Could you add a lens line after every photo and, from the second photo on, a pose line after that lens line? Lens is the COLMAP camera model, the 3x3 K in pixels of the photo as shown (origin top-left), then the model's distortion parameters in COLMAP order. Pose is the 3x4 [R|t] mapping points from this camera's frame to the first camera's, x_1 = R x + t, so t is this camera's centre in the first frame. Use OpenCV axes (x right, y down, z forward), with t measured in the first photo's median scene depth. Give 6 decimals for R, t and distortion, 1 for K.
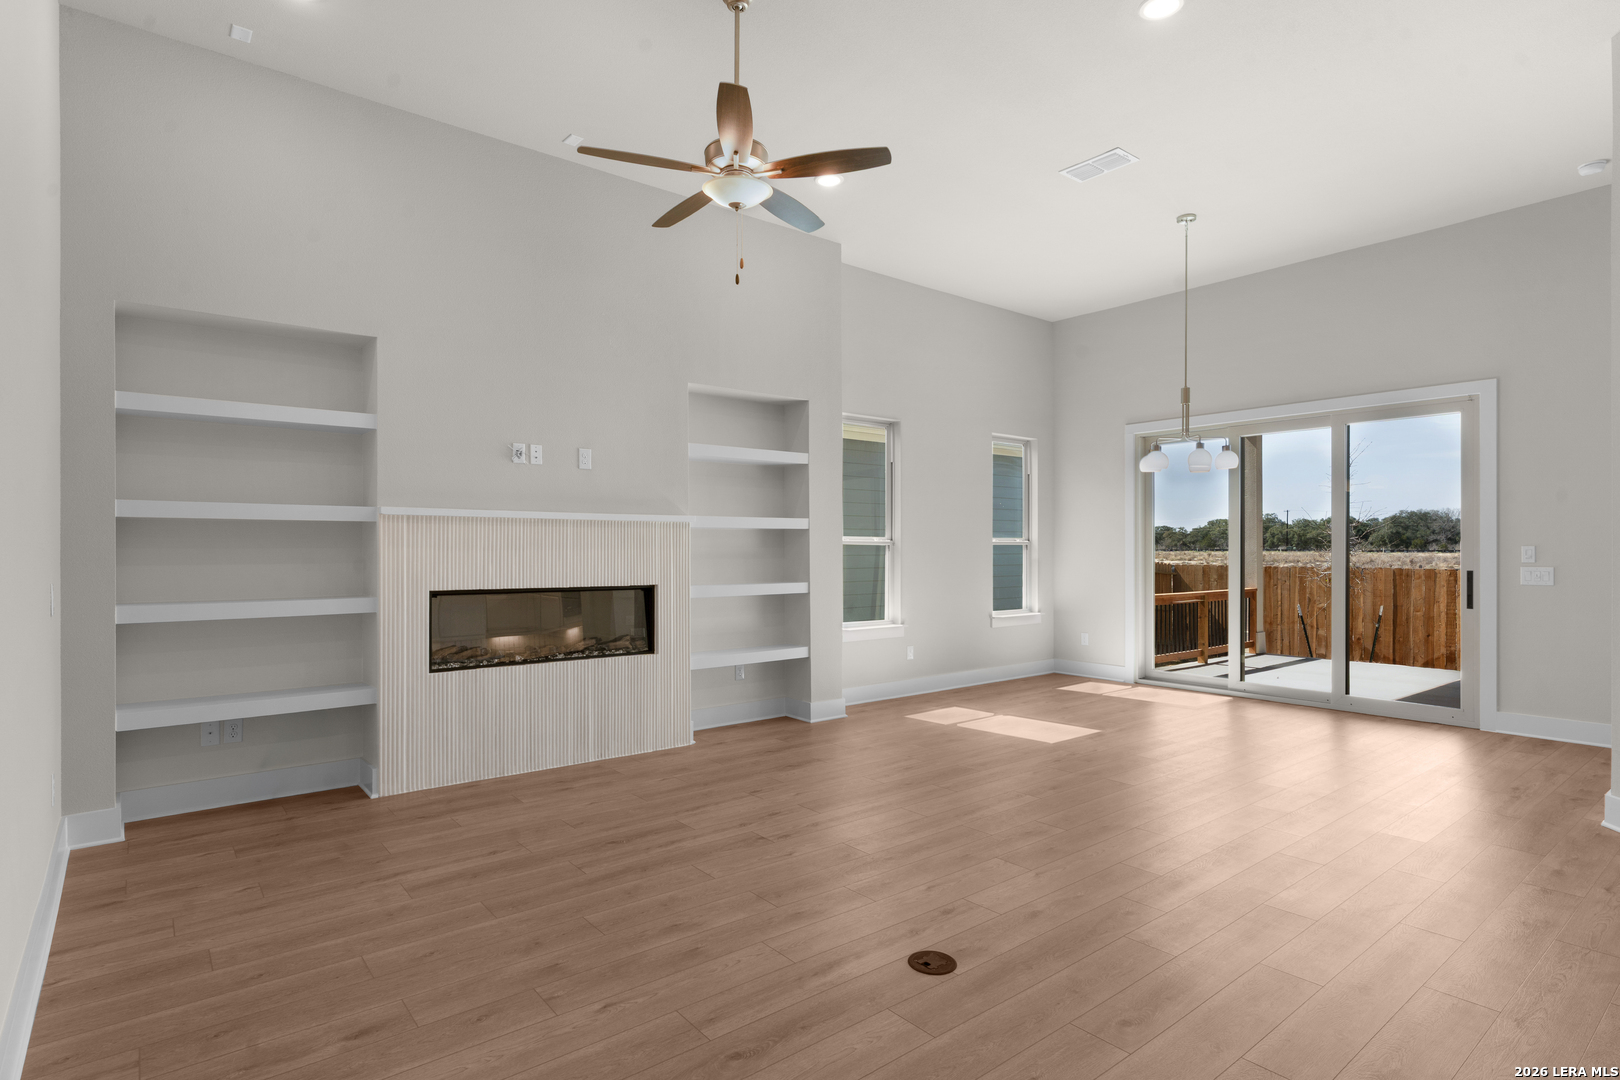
lens RADIAL K [[838.0, 0, 806.9], [0, 838.0, 551.8], [0, 0, 1]] dist [-0.000097, -0.000034]
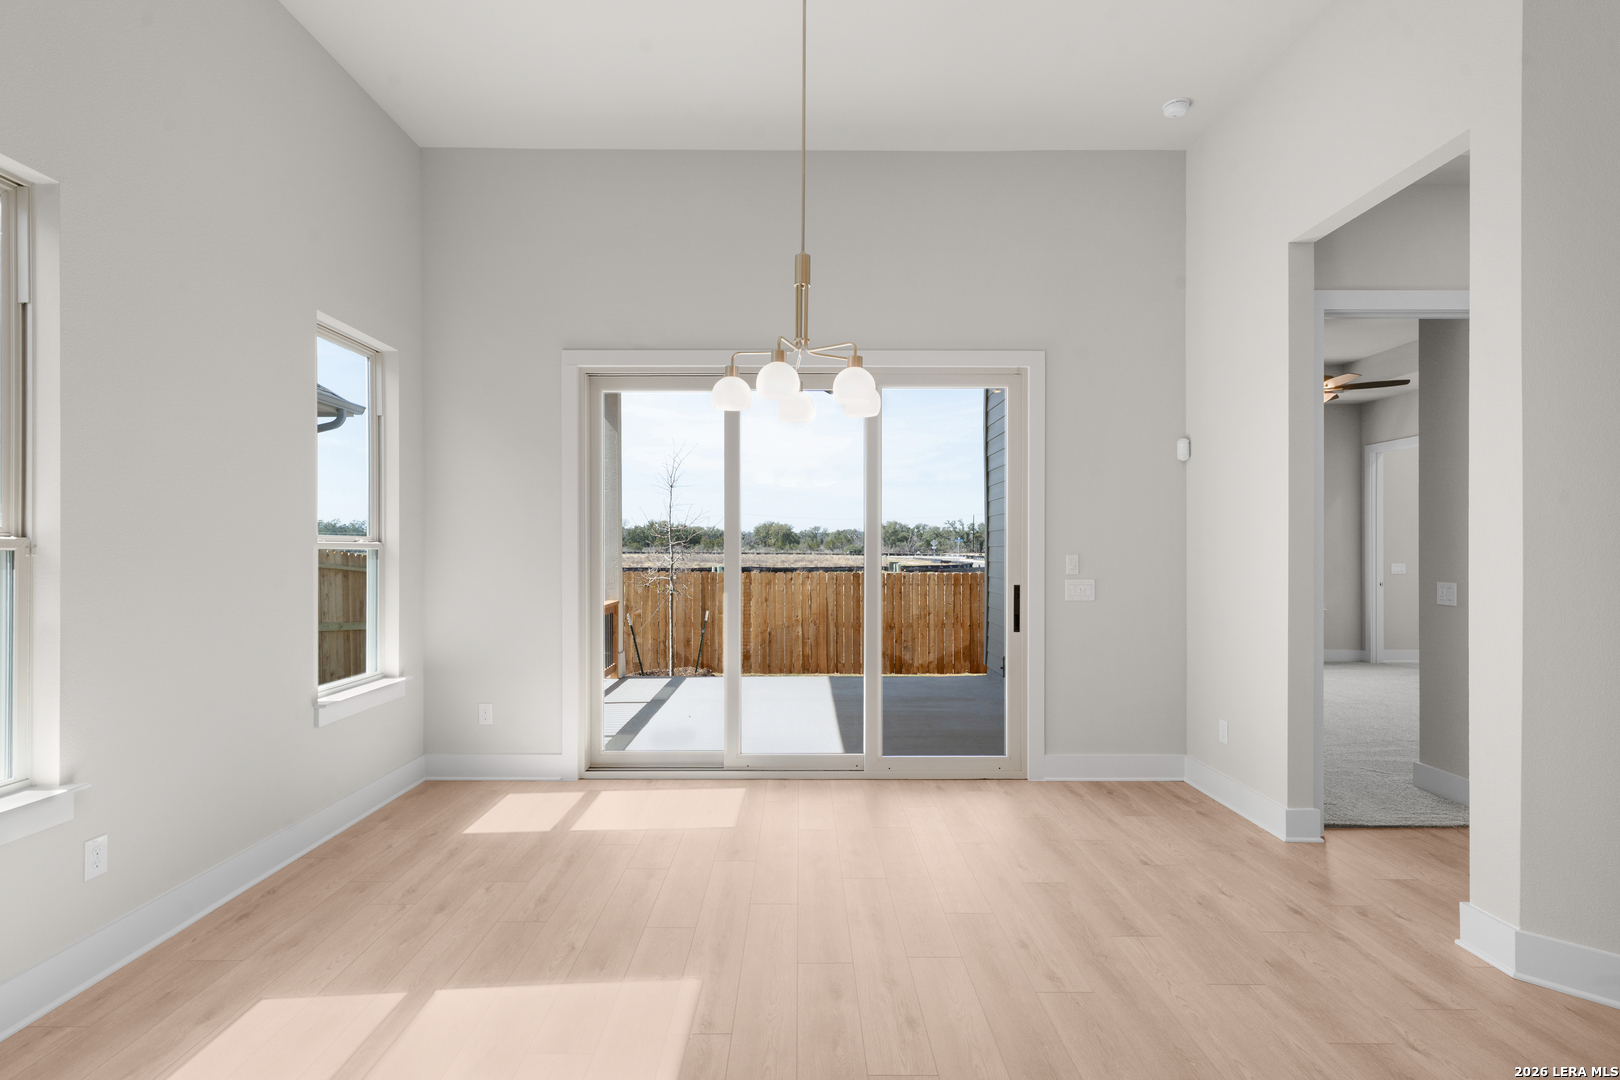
lens RADIAL K [[795.5, 0, 796.7], [0, 795.5, 555.5], [0, 0, 1]] dist [0.003675, 0.000479]
pose [[0.632285, -0.003787, 0.774726, 0.045995], [0.001102, 0.999991, 0.003988, -0.006911], [-0.774735, -0.001668, 0.632284, 0.516693]]
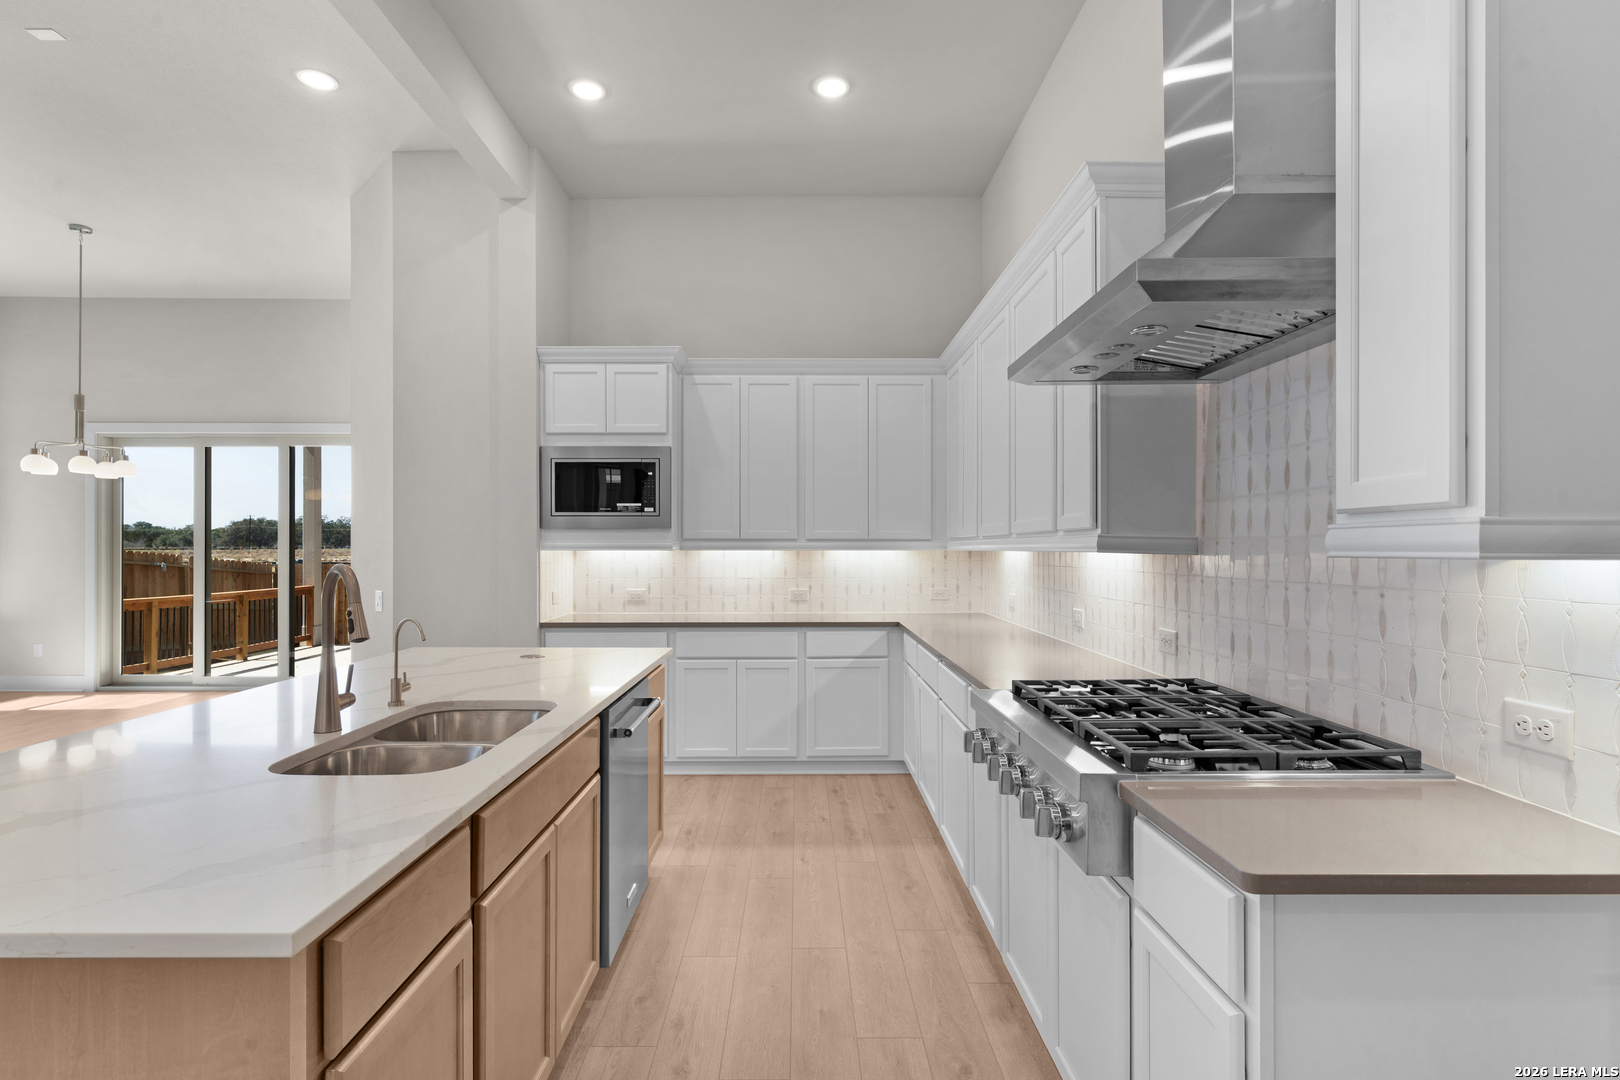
lens RADIAL K [[795.5, 0, 804.2], [0, 795.5, 534.5], [0, 0, 1]] dist [0.003675, 0.000479]
pose [[0.635784, 0.002452, 0.771863, 0.199897], [0.011996, 0.999843, -0.013057, -0.002402], [-0.771774, 0.017561, 0.635654, -0.218828]]
